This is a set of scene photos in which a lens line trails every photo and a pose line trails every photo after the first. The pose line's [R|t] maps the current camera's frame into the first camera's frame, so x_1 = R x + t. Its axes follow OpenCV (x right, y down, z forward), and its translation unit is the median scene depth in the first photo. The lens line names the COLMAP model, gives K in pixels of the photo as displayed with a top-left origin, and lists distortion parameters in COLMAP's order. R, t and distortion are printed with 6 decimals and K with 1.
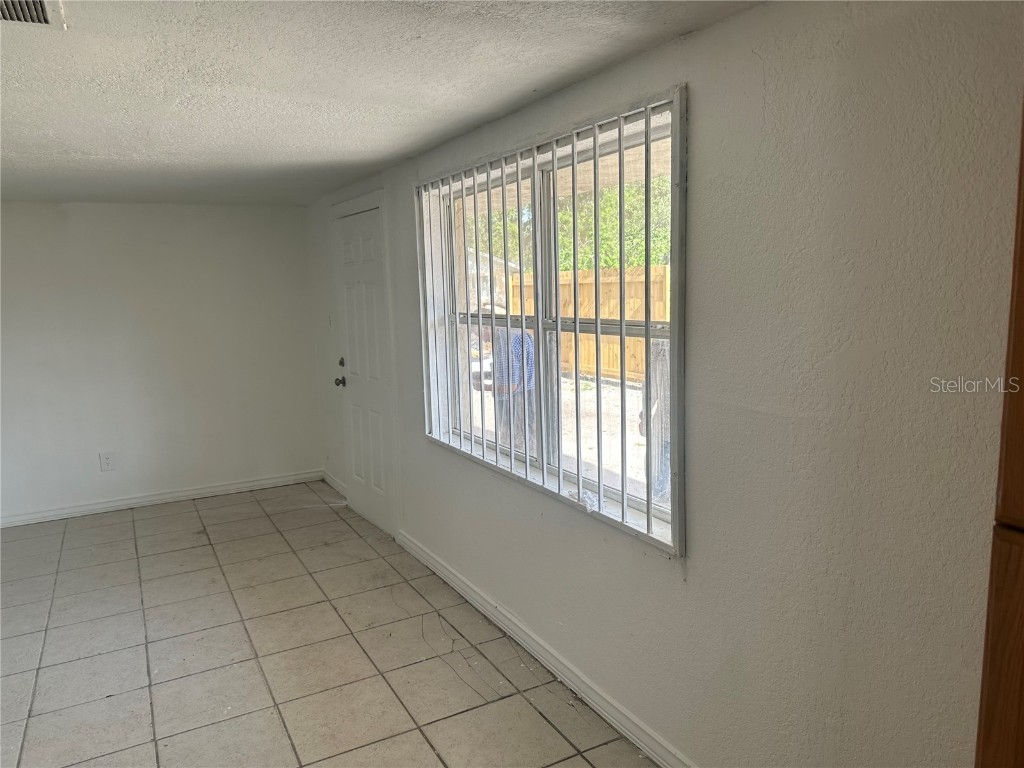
lens RADIAL K [[718.1, 0, 512.3], [0, 718.1, 378.4], [0, 0, 1]] dist [0.127165, -0.203069]
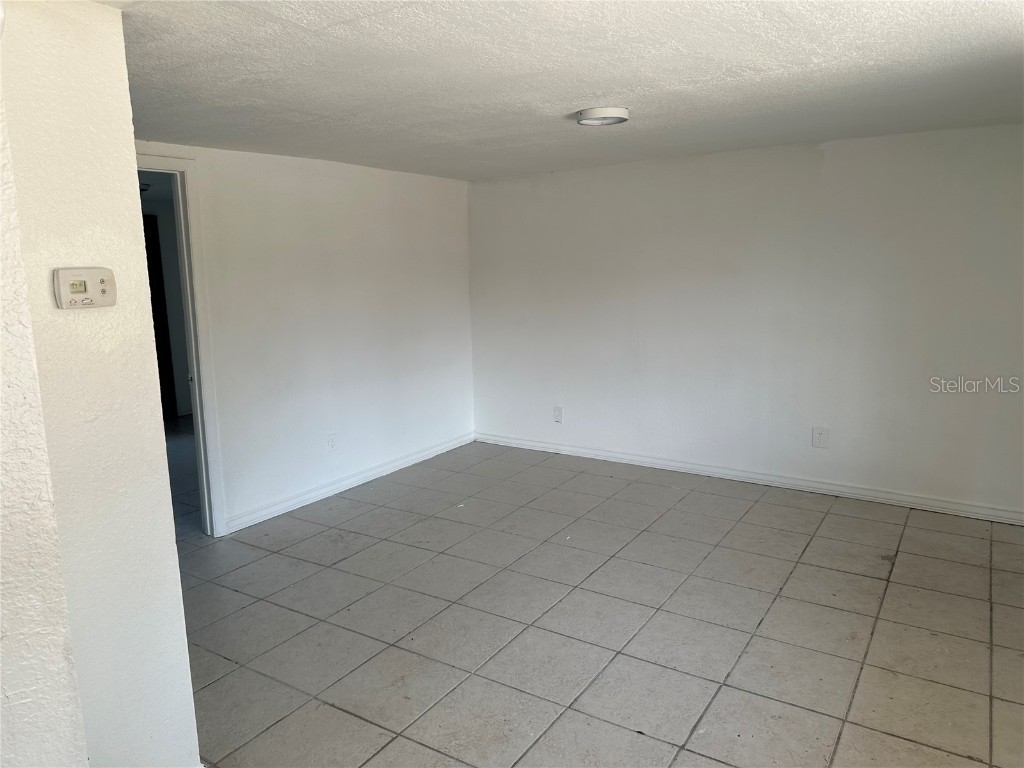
lens RADIAL K [[721.0, 0, 518.1], [0, 721.0, 373.4], [0, 0, 1]] dist [0.049852, -0.060768]
pose [[0.475133, 0.157761, -0.865656, 0.025259], [-0.104789, 0.986940, 0.122349, -0.038027], [0.873652, 0.032579, 0.485459, 0.300619]]
